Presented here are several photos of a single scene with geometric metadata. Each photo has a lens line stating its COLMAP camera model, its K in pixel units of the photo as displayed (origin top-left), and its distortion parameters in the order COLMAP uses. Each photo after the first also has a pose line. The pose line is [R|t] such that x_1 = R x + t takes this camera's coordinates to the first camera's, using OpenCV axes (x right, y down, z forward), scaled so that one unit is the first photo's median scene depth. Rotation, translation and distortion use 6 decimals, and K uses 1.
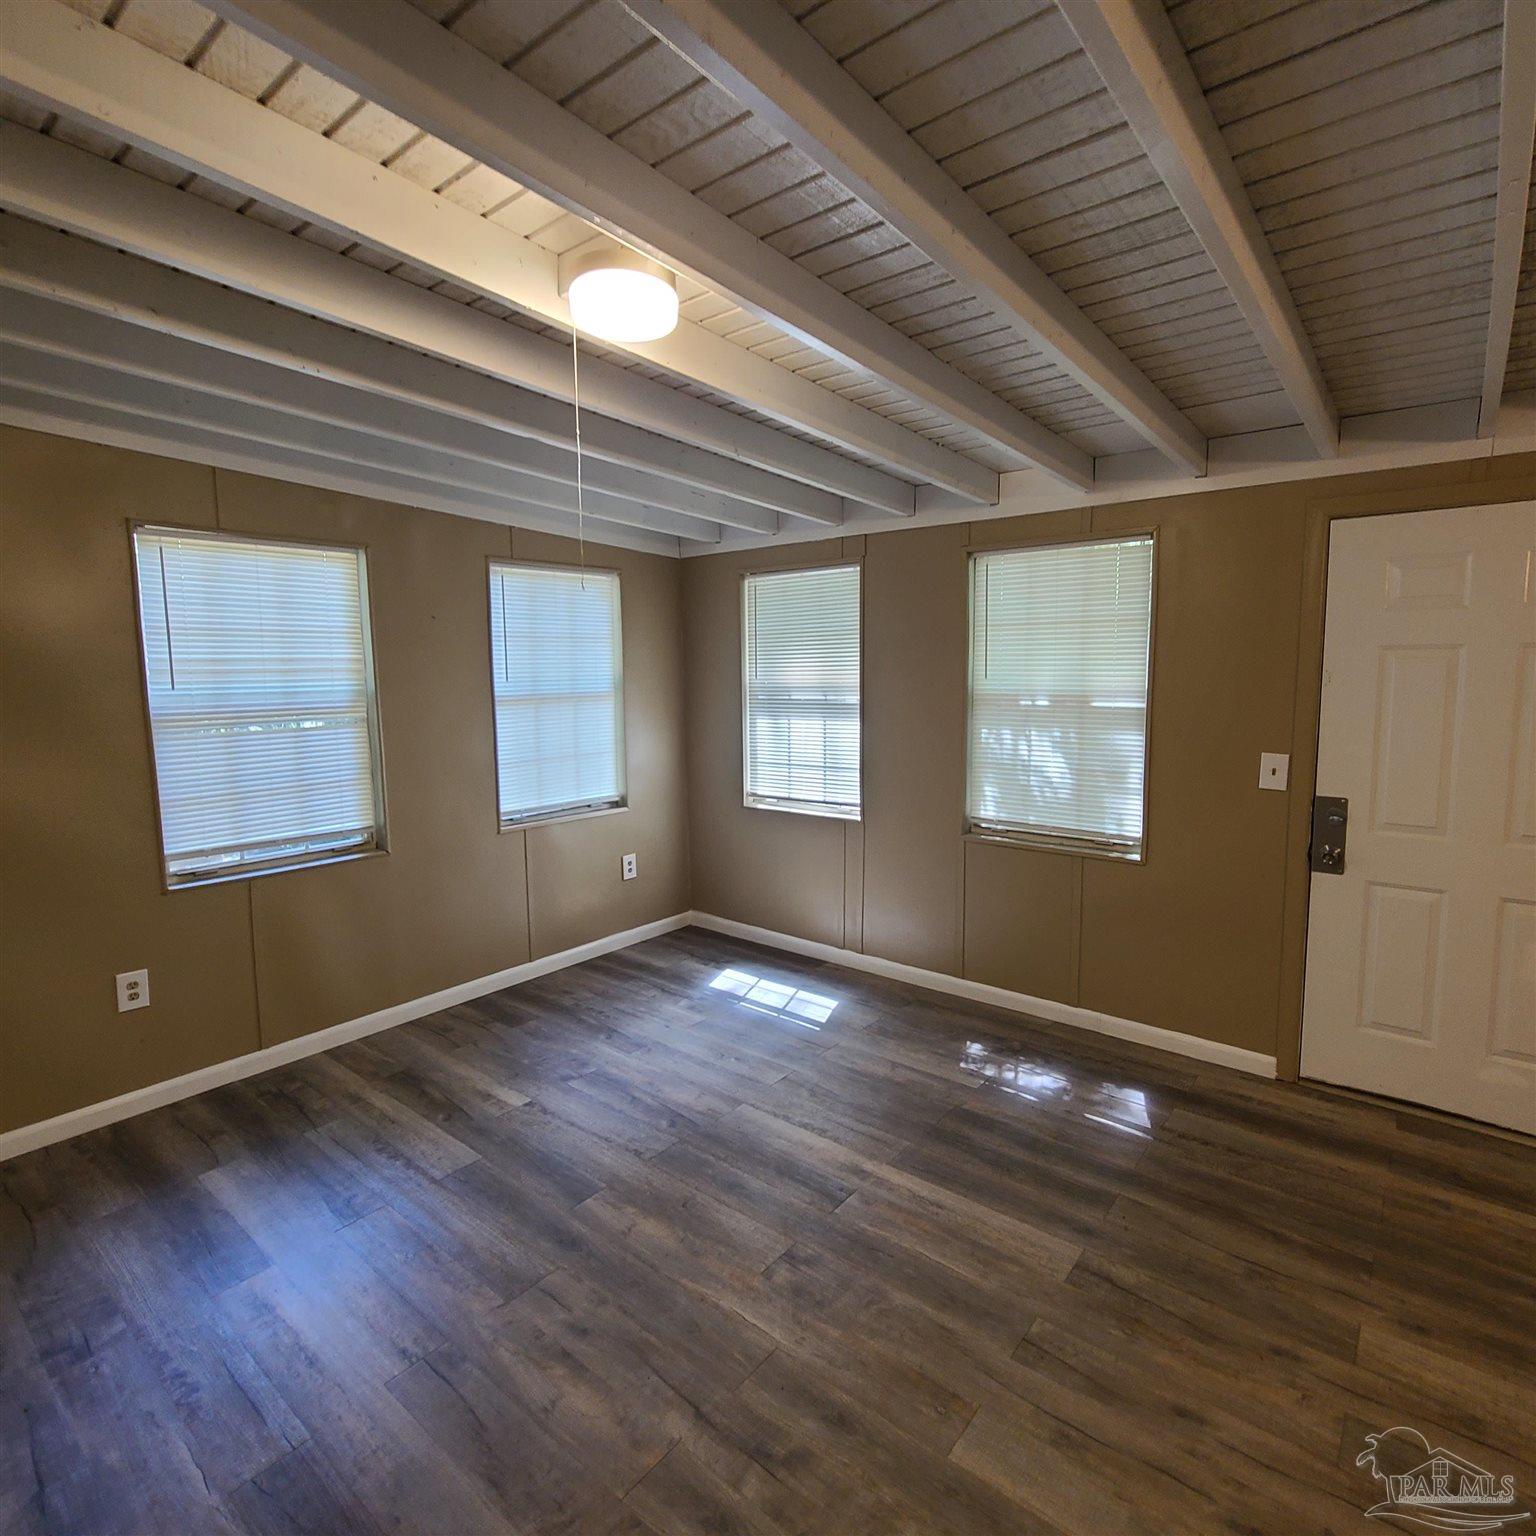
lens RADIAL K [[838.3, 0, 781.9], [0, 838.3, 753.6], [0, 0, 1]] dist [0.000219, -0.000769]
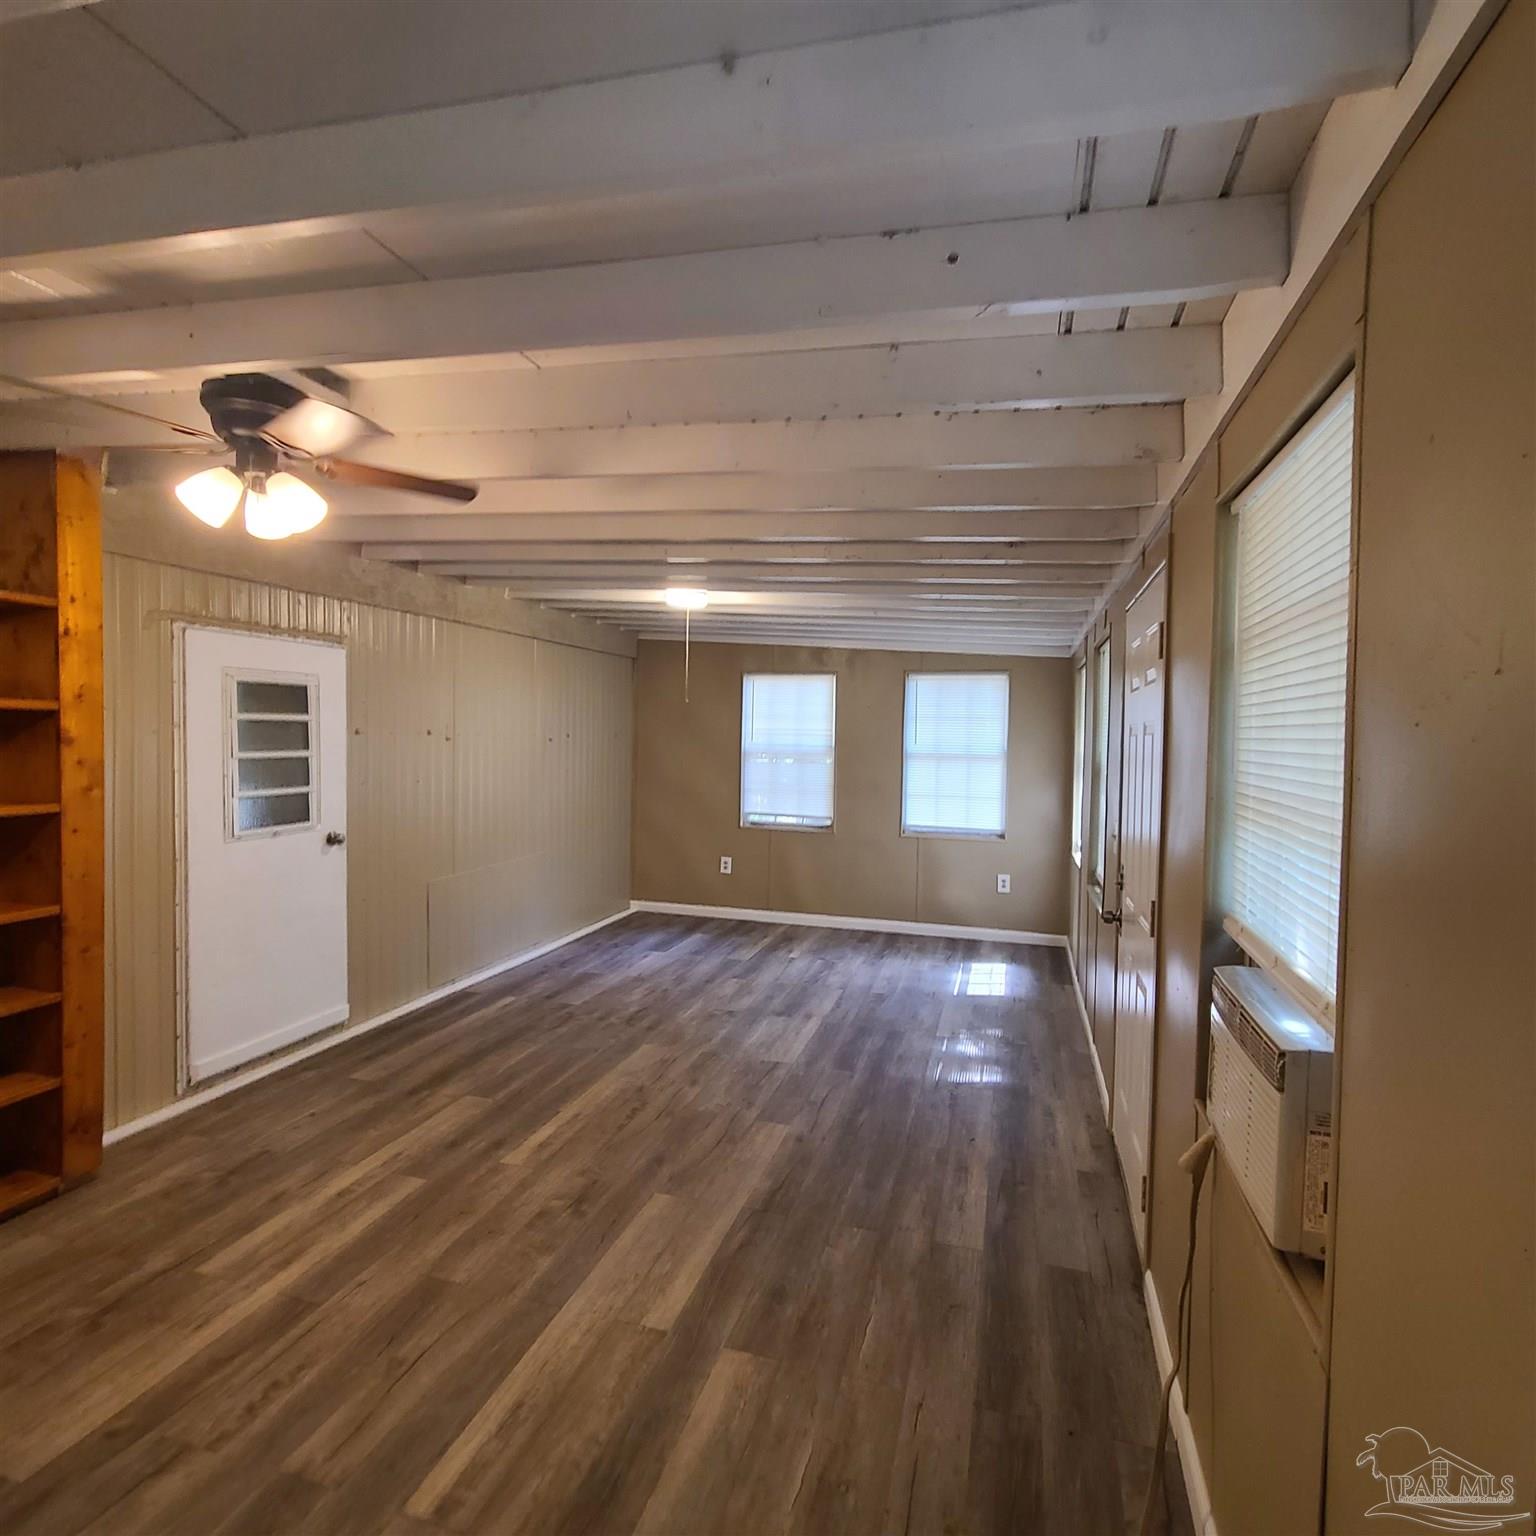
lens RADIAL K [[838.3, 0, 781.9], [0, 838.3, 753.6], [0, 0, 1]] dist [0.000219, -0.000769]
pose [[0.394874, 0.034487, -0.918088, 1.452035], [-0.123902, 0.992165, -0.016021, -0.014580], [0.910342, 0.120080, 0.396054, 0.157006]]
